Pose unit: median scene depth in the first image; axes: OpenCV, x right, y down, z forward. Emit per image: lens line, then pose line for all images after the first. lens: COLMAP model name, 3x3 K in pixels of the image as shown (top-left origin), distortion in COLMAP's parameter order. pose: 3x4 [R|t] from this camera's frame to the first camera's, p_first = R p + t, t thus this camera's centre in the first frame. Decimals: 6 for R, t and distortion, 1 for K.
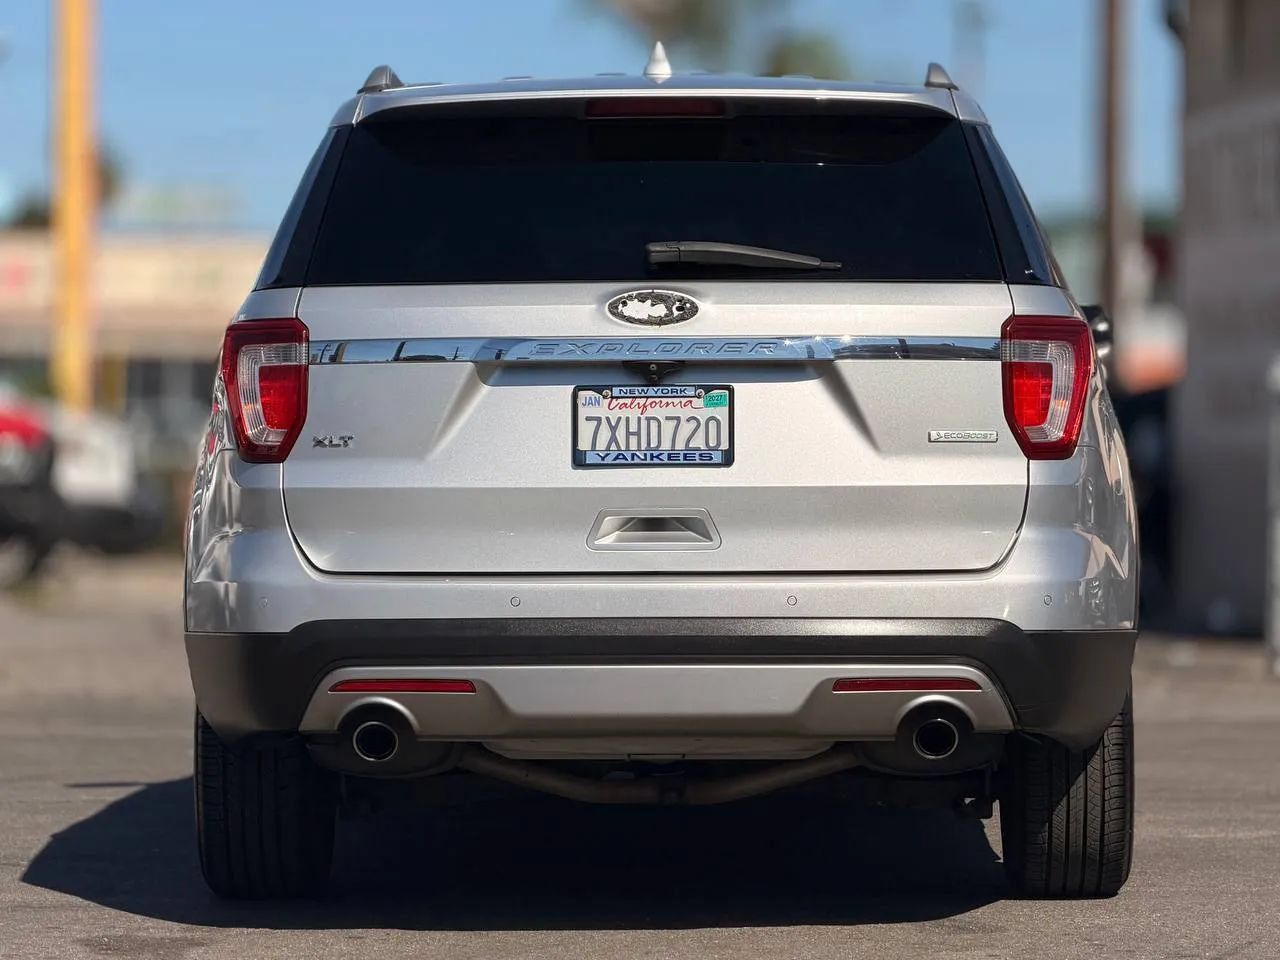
lens RADIAL K [[4830.5, 0, 637.5], [0, 4830.5, 479.1], [0, 0, 1]] dist [0.284434, 0.000000]
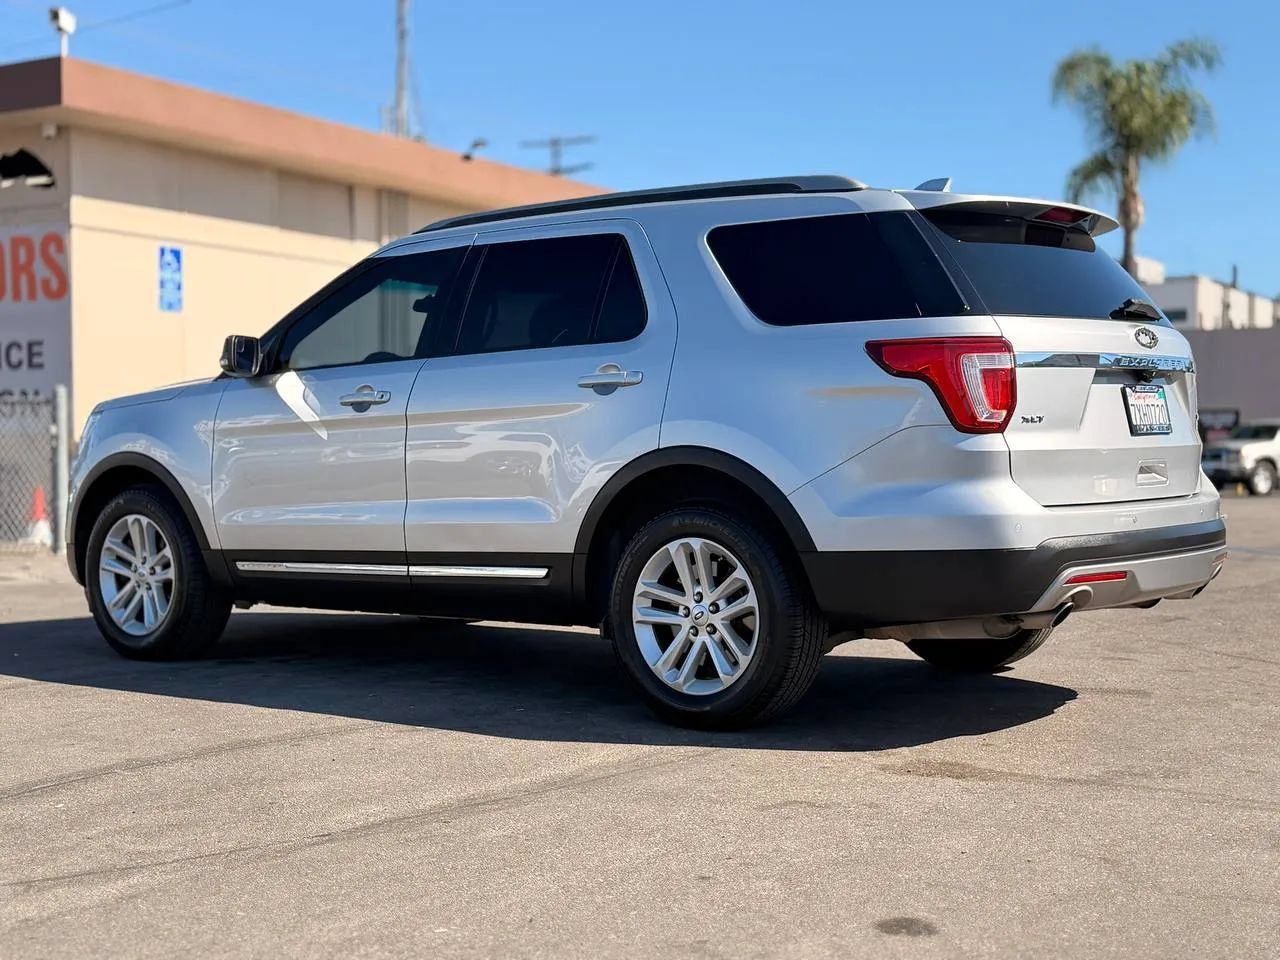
lens RADIAL K [[1781.0, 0, 644.6], [0, 1781.0, 481.5], [0, 0, 1]] dist [0.112427, 0.000000]
pose [[0.601489, -0.024186, 0.798515, -0.586972], [0.009483, 0.999687, 0.023136, -0.002369], [-0.798825, -0.006344, 0.601530, 0.767590]]
